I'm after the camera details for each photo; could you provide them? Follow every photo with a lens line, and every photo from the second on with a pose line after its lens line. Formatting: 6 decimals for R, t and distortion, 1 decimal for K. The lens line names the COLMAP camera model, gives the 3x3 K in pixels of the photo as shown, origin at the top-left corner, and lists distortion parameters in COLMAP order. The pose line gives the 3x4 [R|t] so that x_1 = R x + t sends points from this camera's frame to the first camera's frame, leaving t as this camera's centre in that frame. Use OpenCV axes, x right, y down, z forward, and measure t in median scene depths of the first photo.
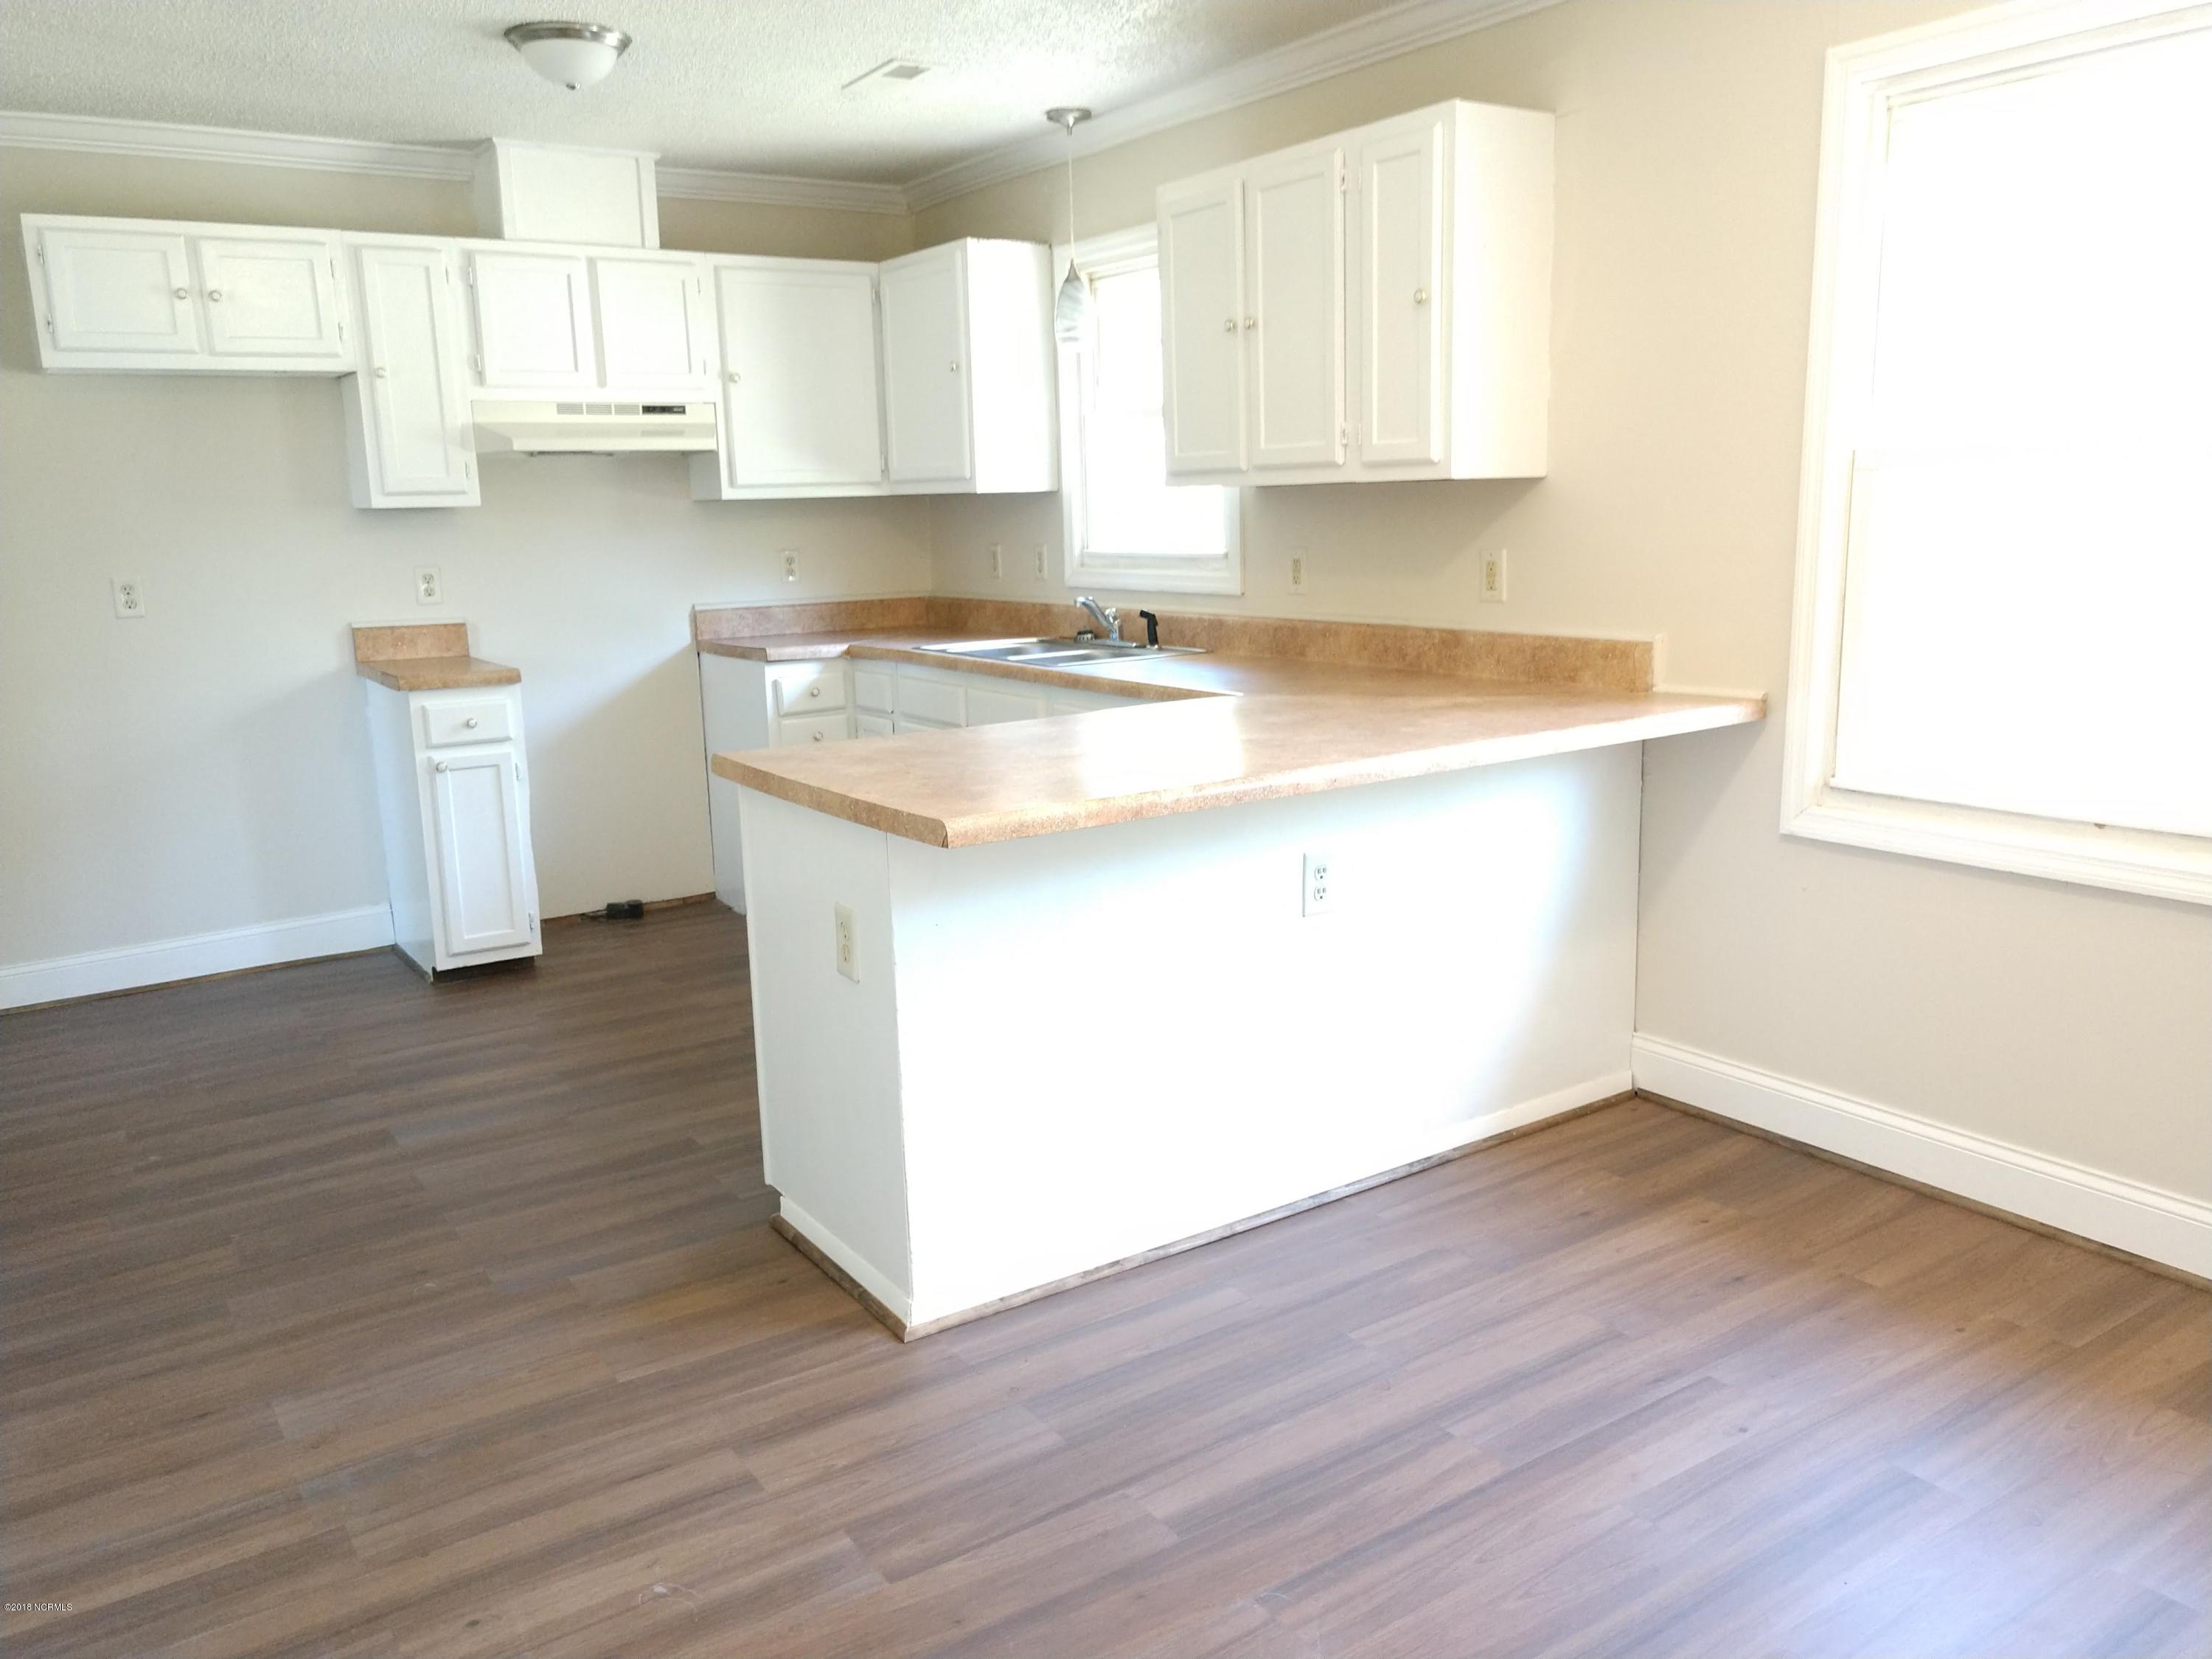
lens RADIAL K [[1679.3, 0, 1102.1], [0, 1679.3, 819.1], [0, 0, 1]] dist [0.013272, 0.001631]
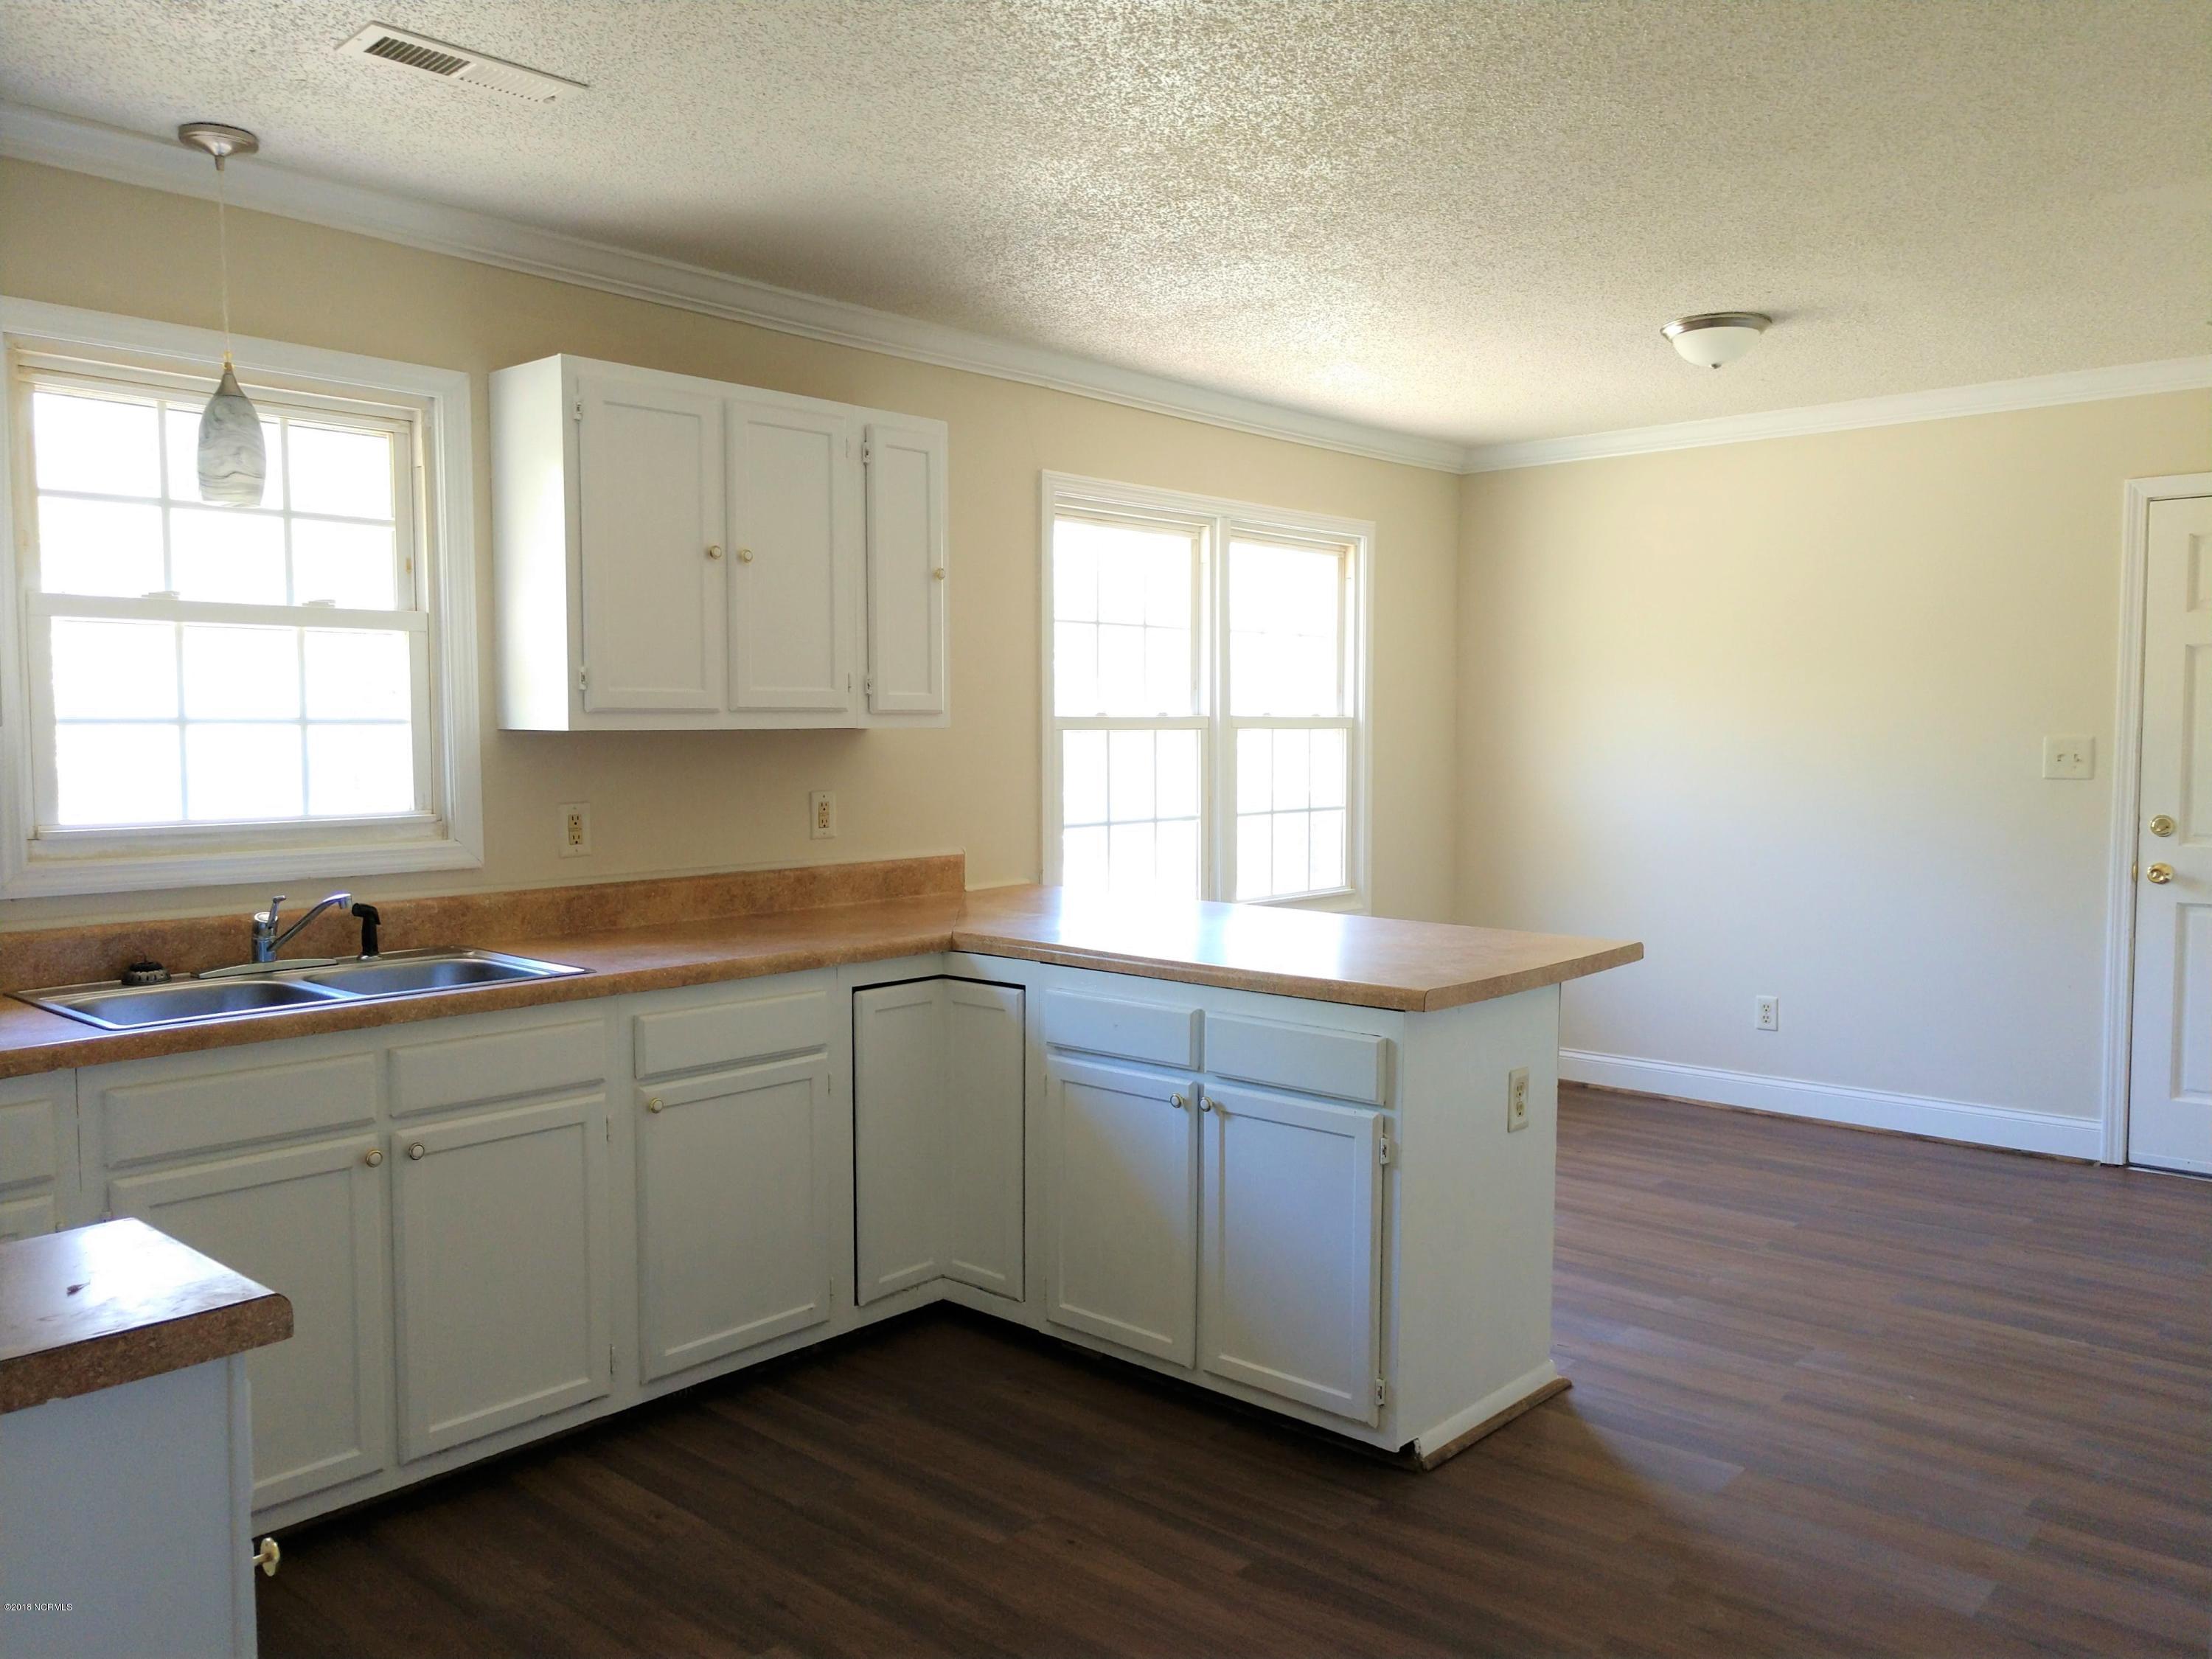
lens RADIAL K [[1679.3, 0, 1103.5], [0, 1679.3, 839.8], [0, 0, 1]] dist [0.013272, 0.001631]
pose [[-0.247783, -0.040058, 0.967987, -0.834469], [0.188043, 0.978155, 0.088614, -0.182831], [-0.950391, 0.203980, -0.234838, 1.036628]]
